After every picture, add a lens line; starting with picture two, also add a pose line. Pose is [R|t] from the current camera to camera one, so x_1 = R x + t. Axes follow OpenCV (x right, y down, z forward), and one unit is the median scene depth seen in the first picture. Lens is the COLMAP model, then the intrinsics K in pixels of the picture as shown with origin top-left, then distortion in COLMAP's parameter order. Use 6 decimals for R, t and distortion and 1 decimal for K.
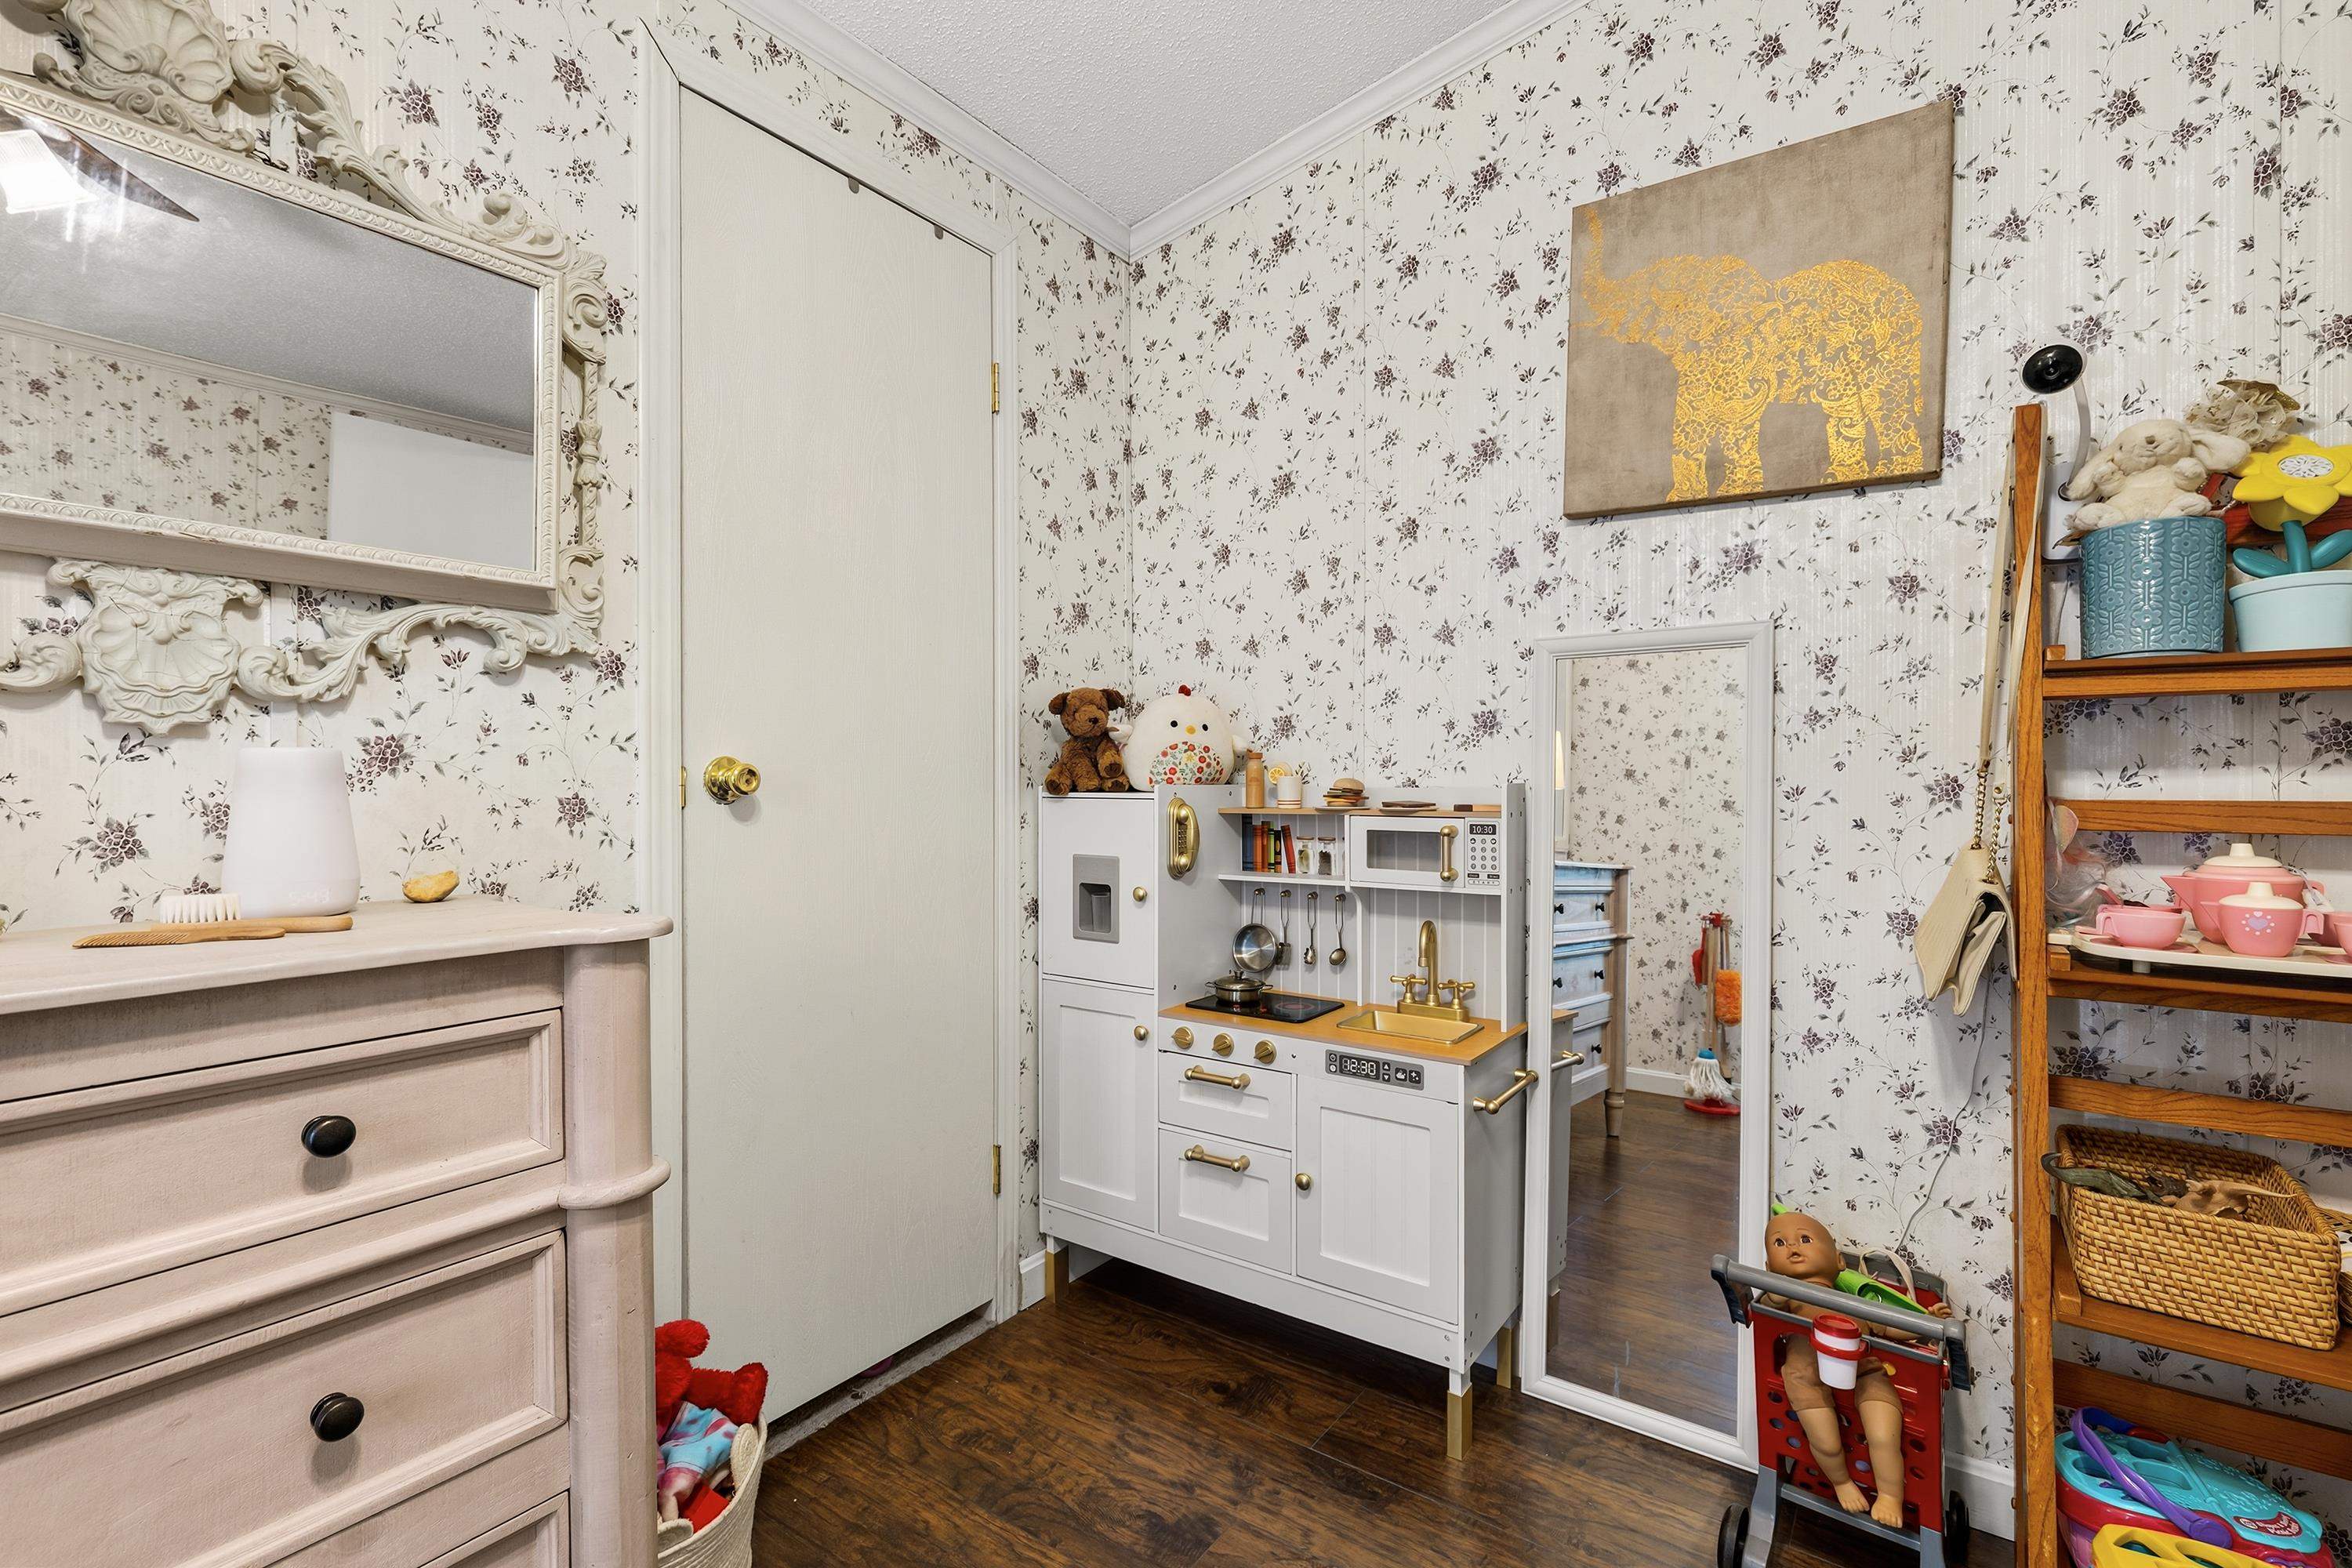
lens RADIAL K [[1053.8, 0, 1173.2], [0, 1053.8, 786.9], [0, 0, 1]] dist [0.004258, -0.000710]
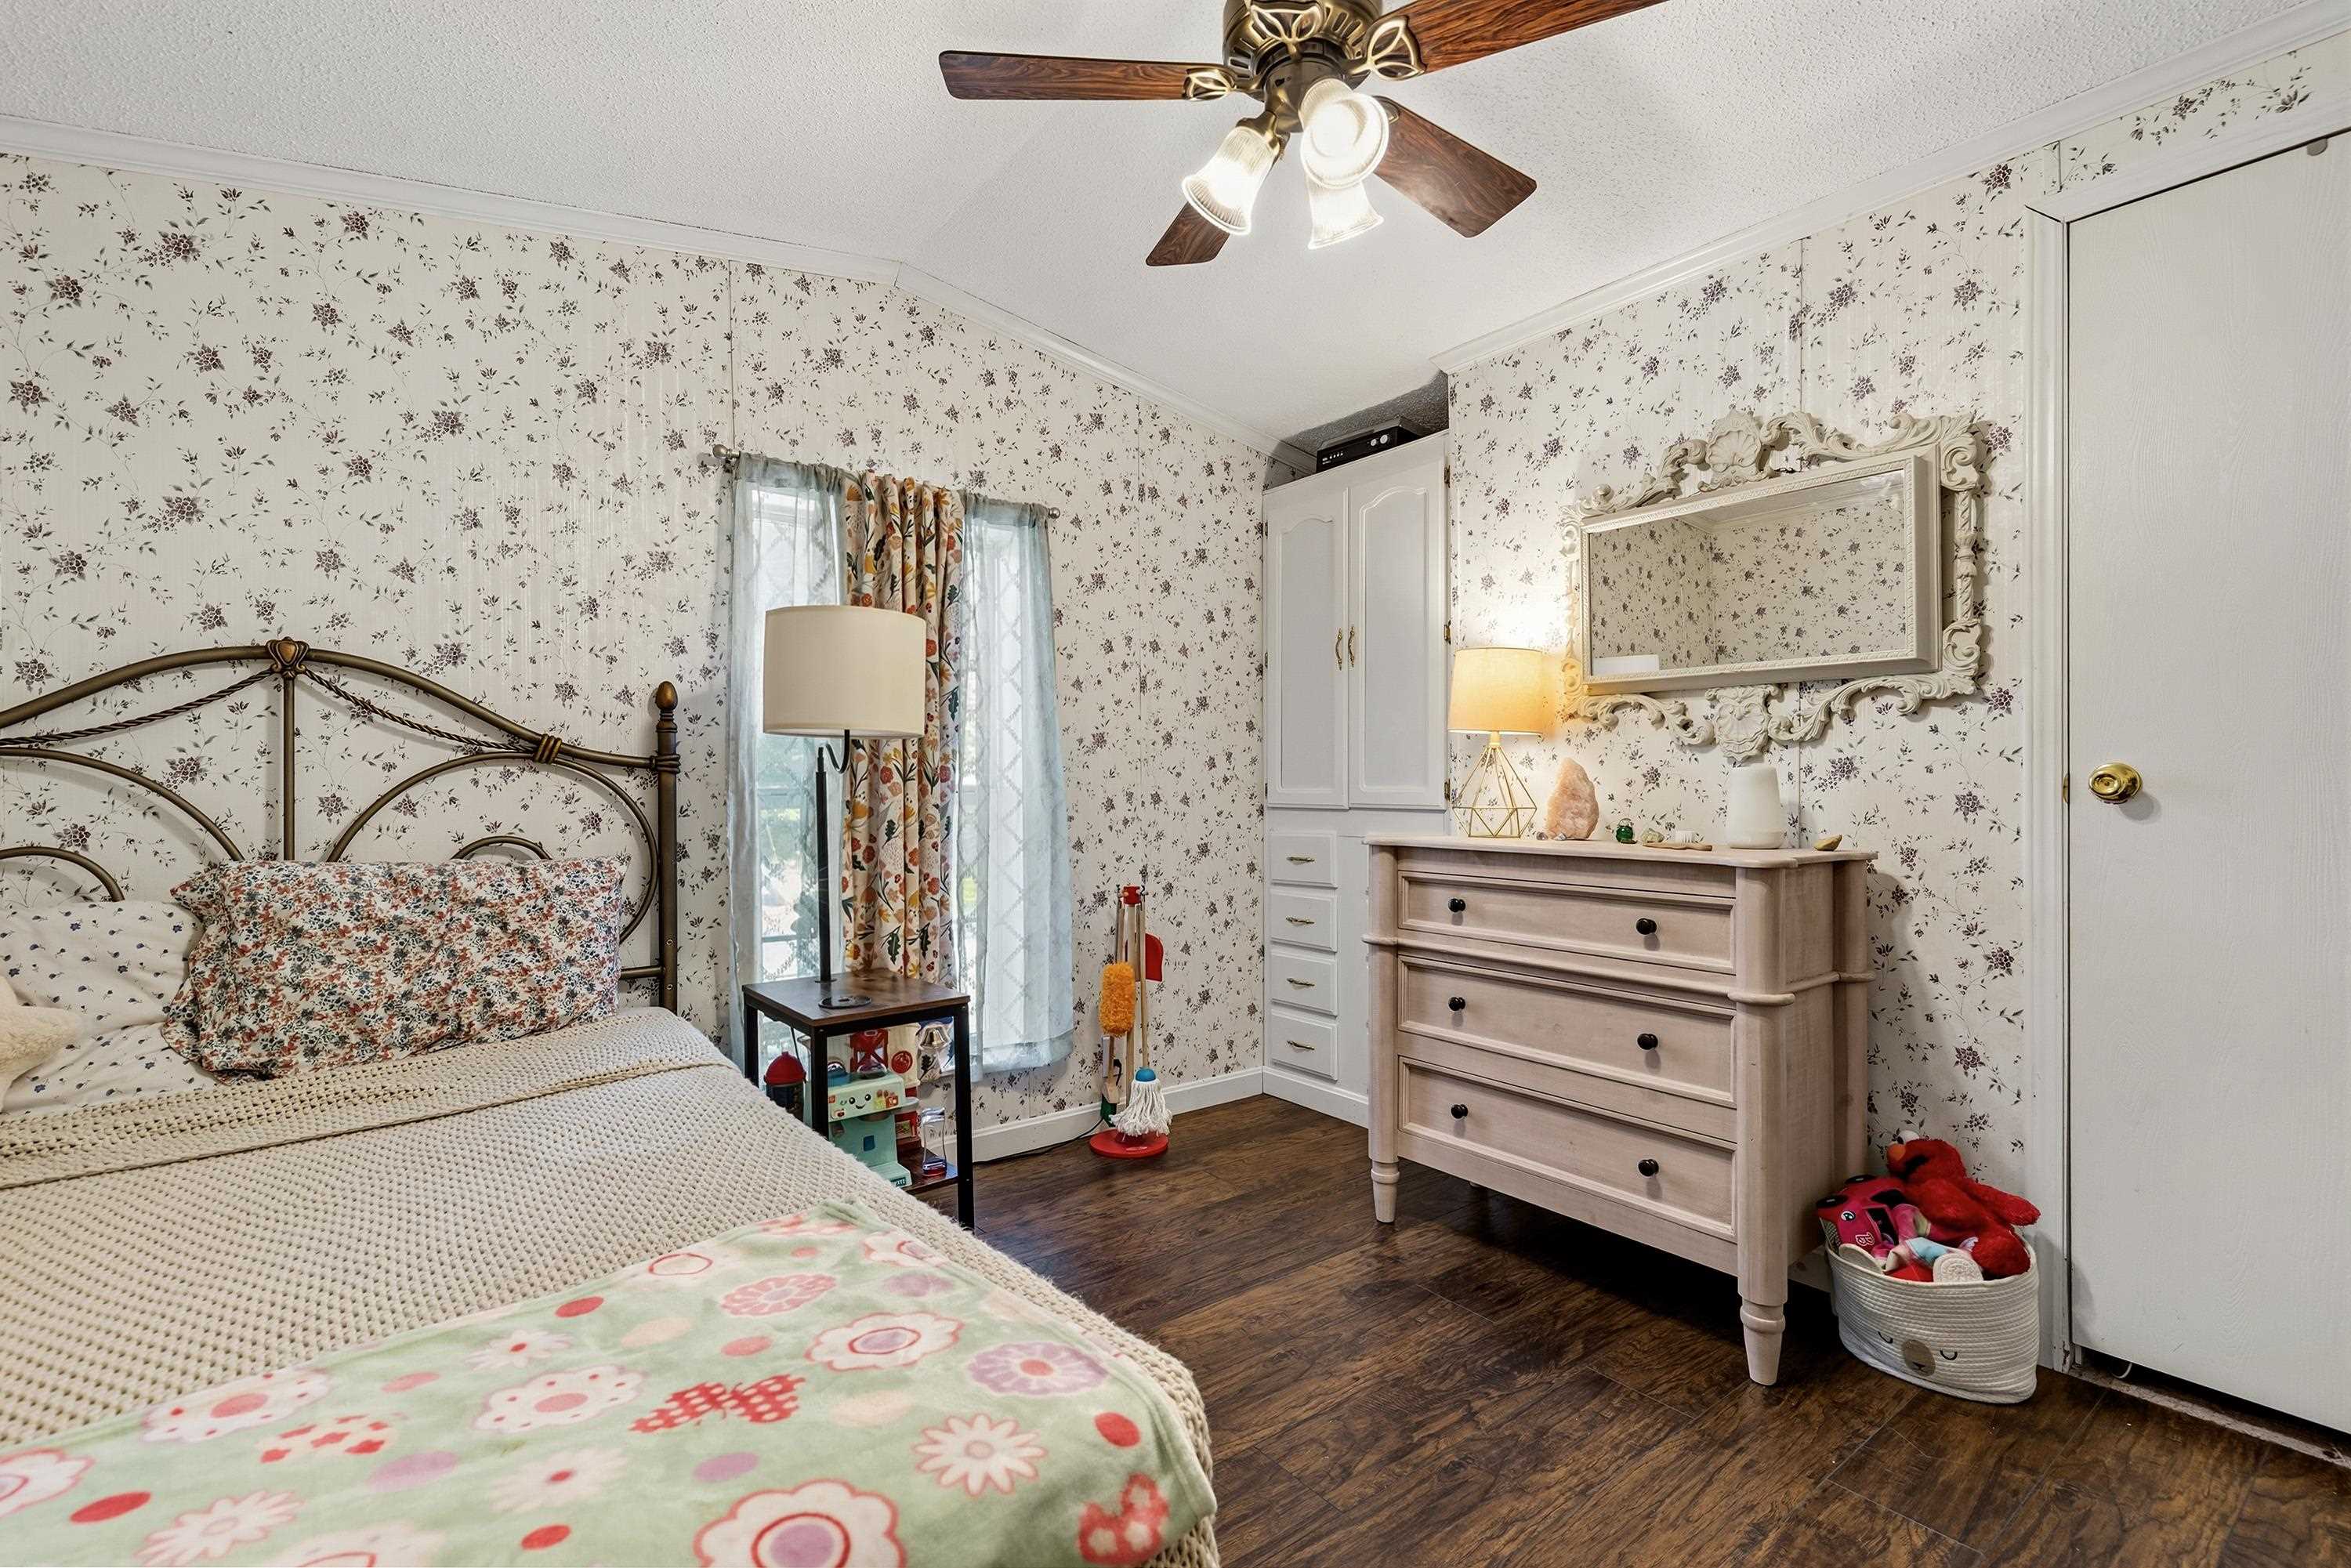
lens RADIAL K [[1053.3, 0, 1170.6], [0, 1053.3, 783.6], [0, 0, 1]] dist [0.004258, -0.000710]
pose [[-0.290743, 0.003878, -0.956793, 0.603895], [-0.005747, 0.999967, 0.005799, -0.003954], [0.956784, 0.007185, -0.290711, 0.207326]]
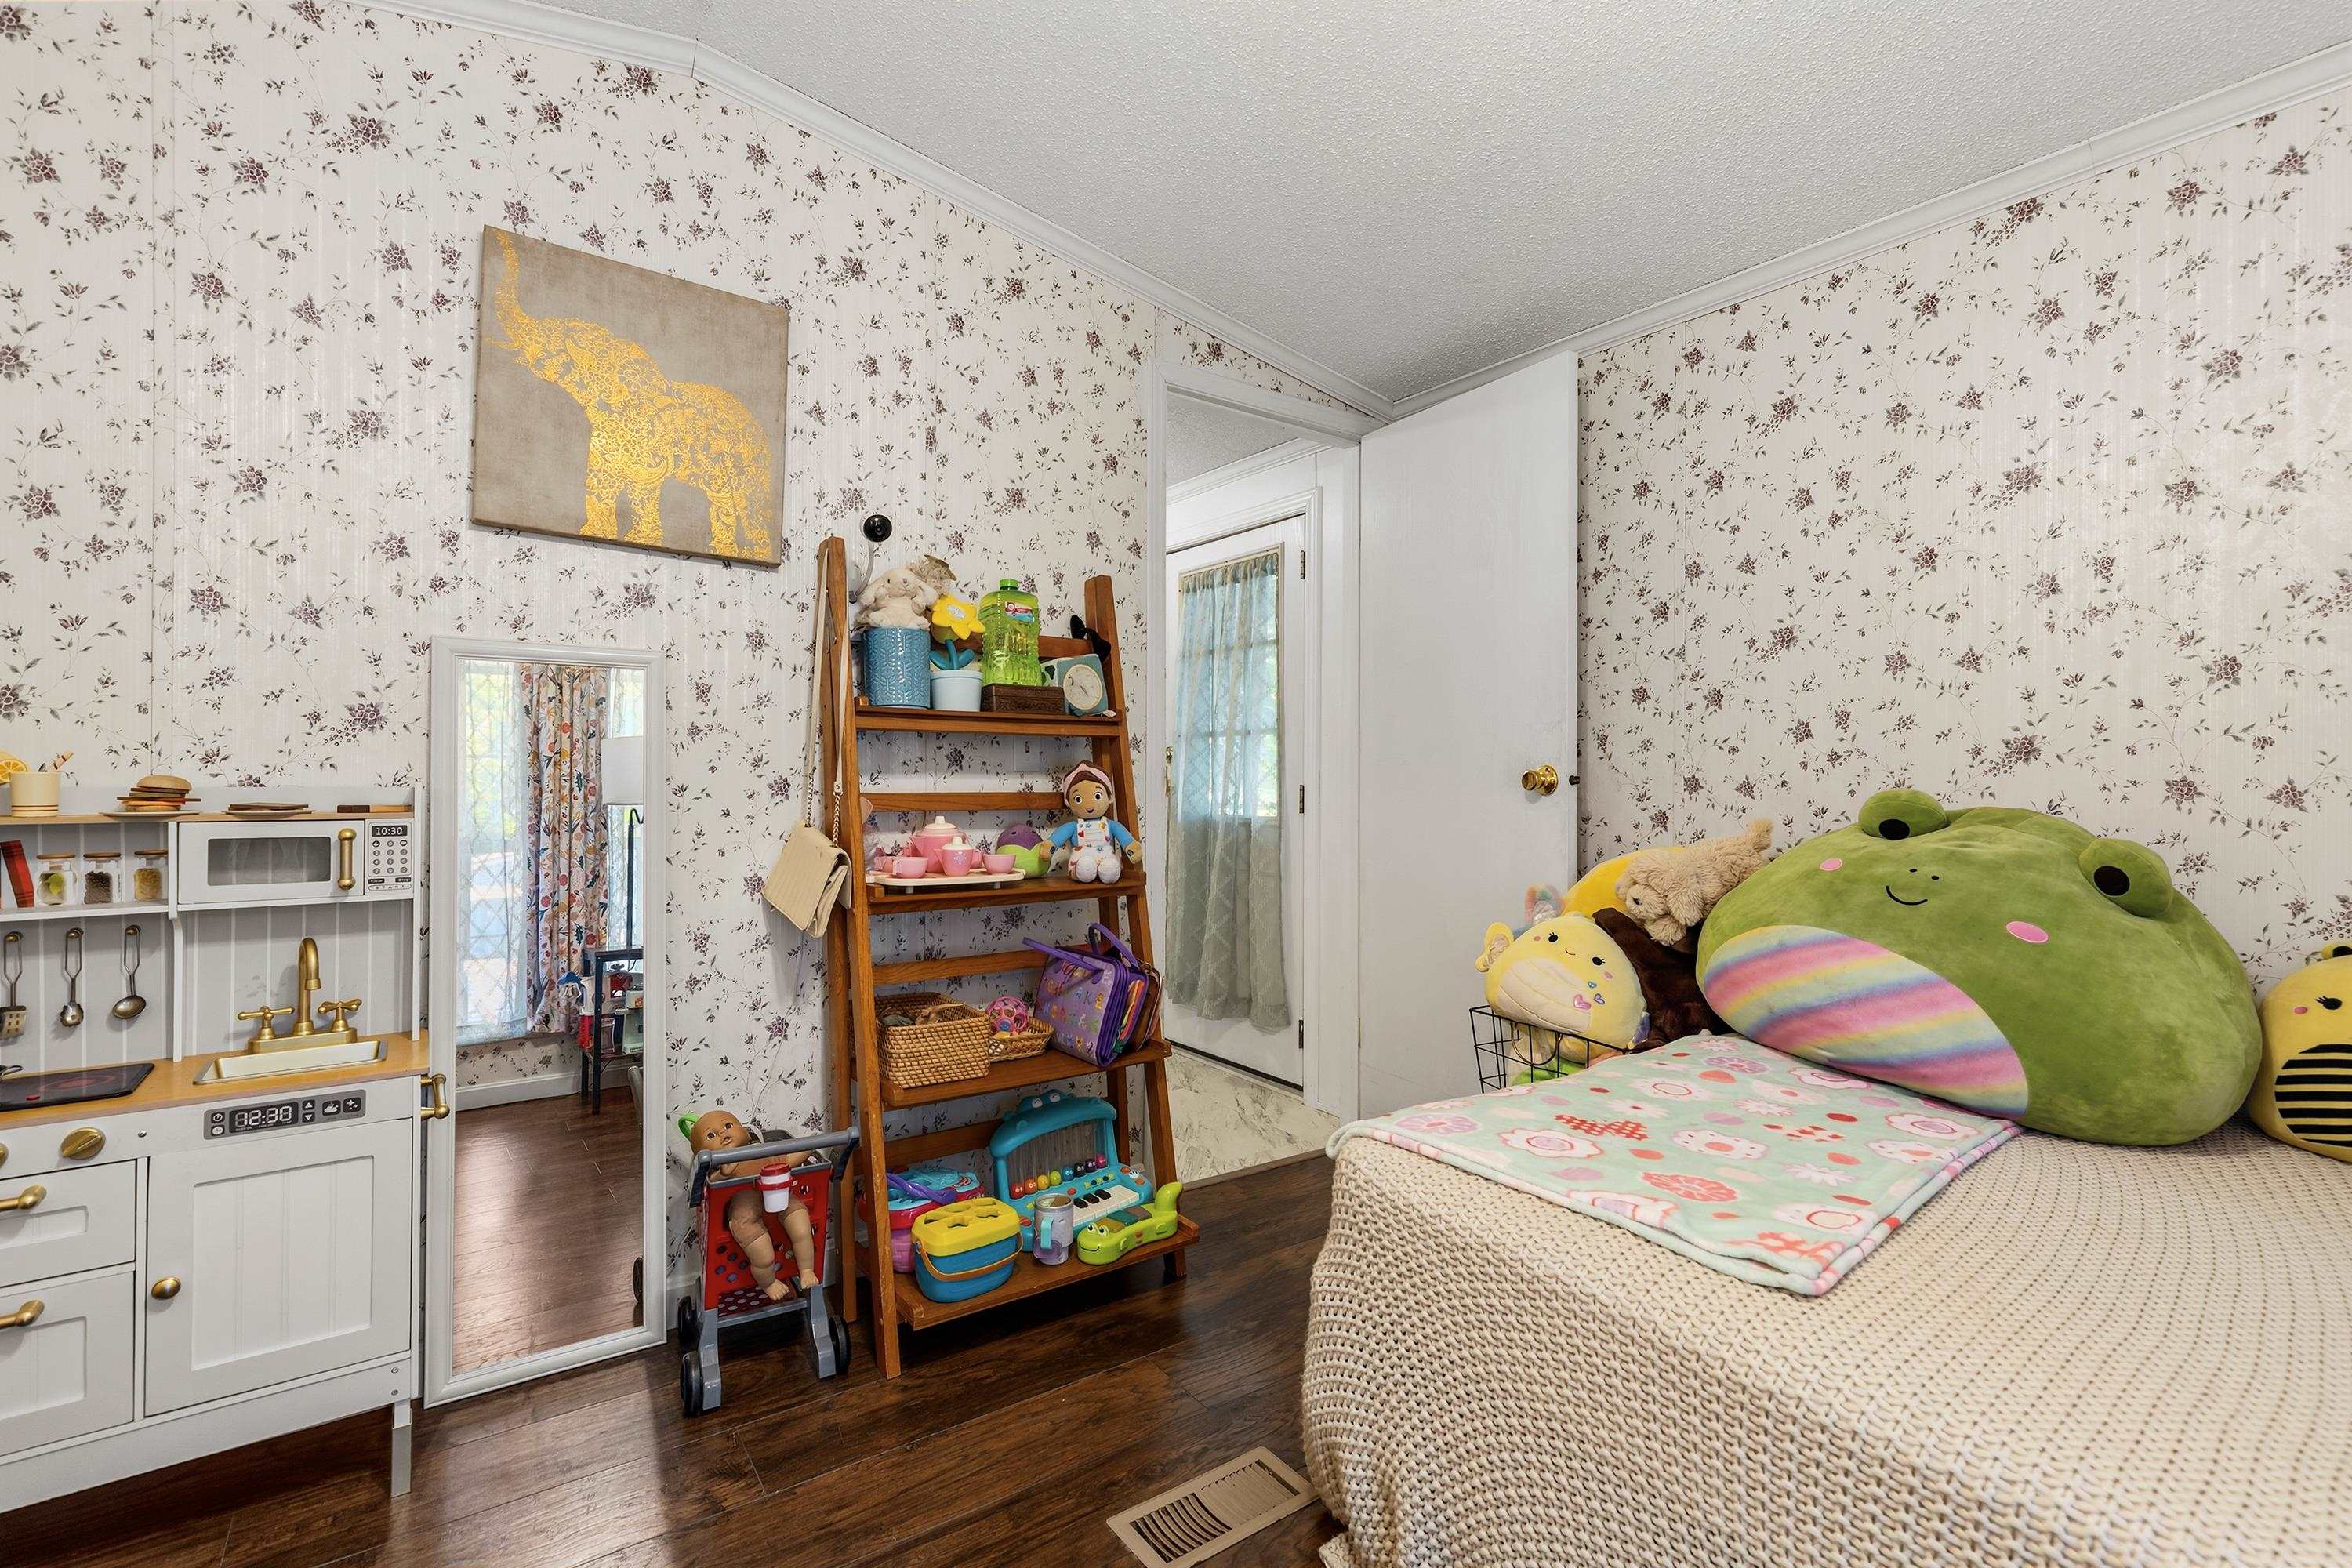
lens RADIAL K [[1053.8, 0, 1174.0], [0, 1053.8, 774.4], [0, 0, 1]] dist [0.004258, -0.000710]
pose [[0.321479, 0.007625, 0.946886, -0.435060], [0.001911, 0.999960, -0.008702, -0.000894], [-0.946915, 0.004607, 0.321452, 0.036628]]
